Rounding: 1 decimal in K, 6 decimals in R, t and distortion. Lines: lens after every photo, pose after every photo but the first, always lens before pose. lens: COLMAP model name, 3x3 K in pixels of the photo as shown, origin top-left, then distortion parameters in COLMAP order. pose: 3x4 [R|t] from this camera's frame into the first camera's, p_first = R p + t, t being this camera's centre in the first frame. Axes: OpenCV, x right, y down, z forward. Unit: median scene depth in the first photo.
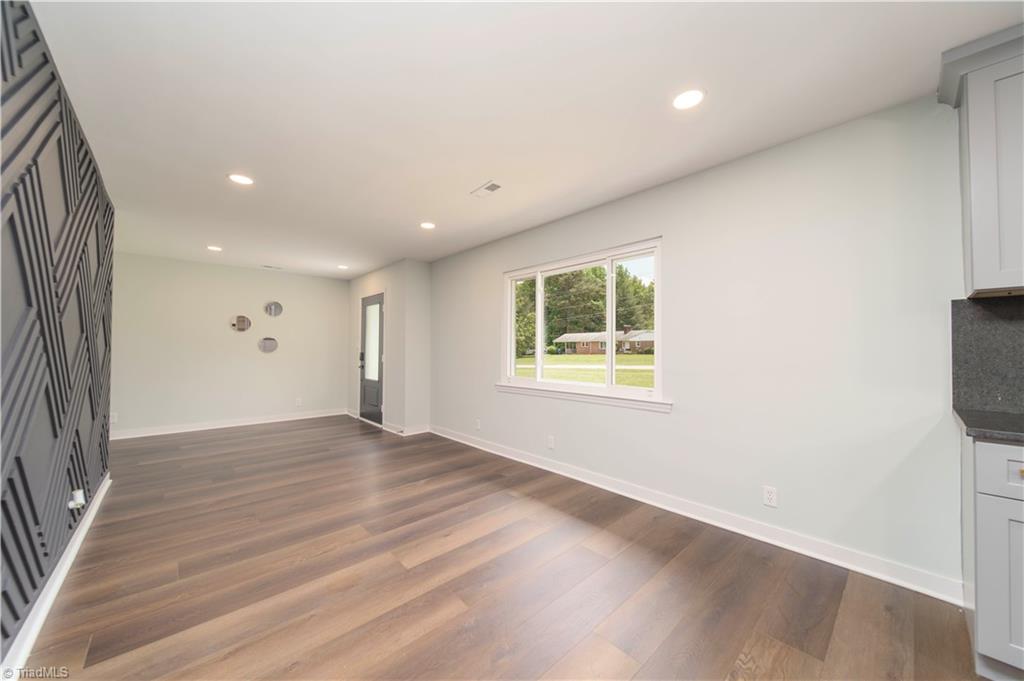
lens RADIAL K [[361.2, 0, 512.0], [0, 361.2, 340.5], [0, 0, 1]] dist [-0.000991, -0.000221]
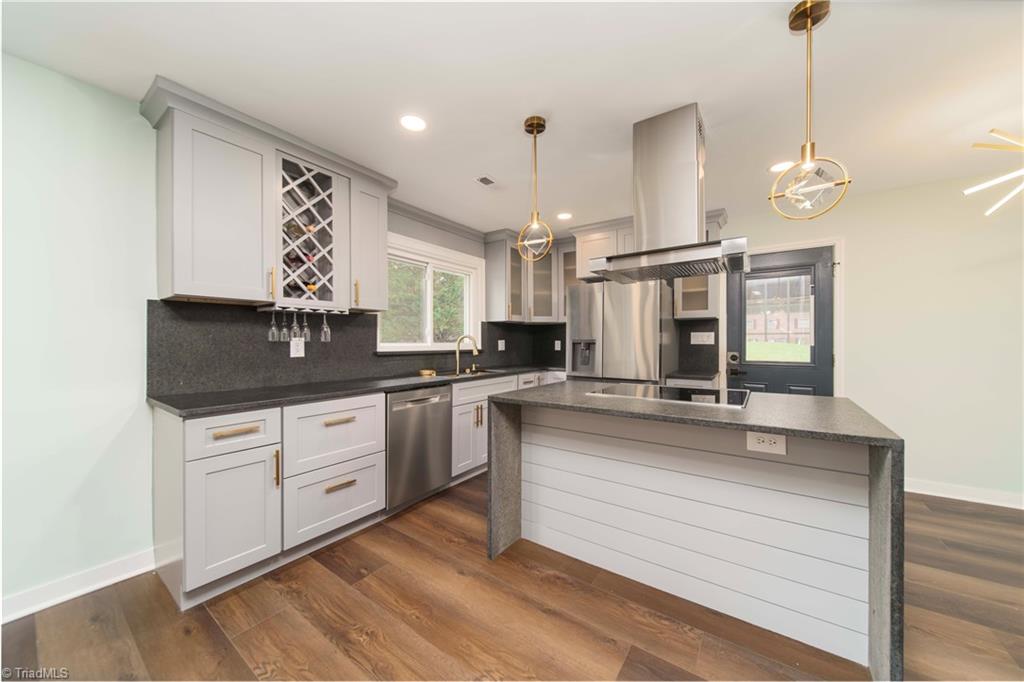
lens RADIAL K [[361.2, 0, 512.0], [0, 361.2, 341.0], [0, 0, 1]] dist [-0.000991, -0.000221]
pose [[-0.206239, 0.005508, 0.978486, -0.100308], [-0.021325, 0.999721, -0.010123, 0.003085], [-0.978269, -0.022954, -0.206064, 0.135365]]
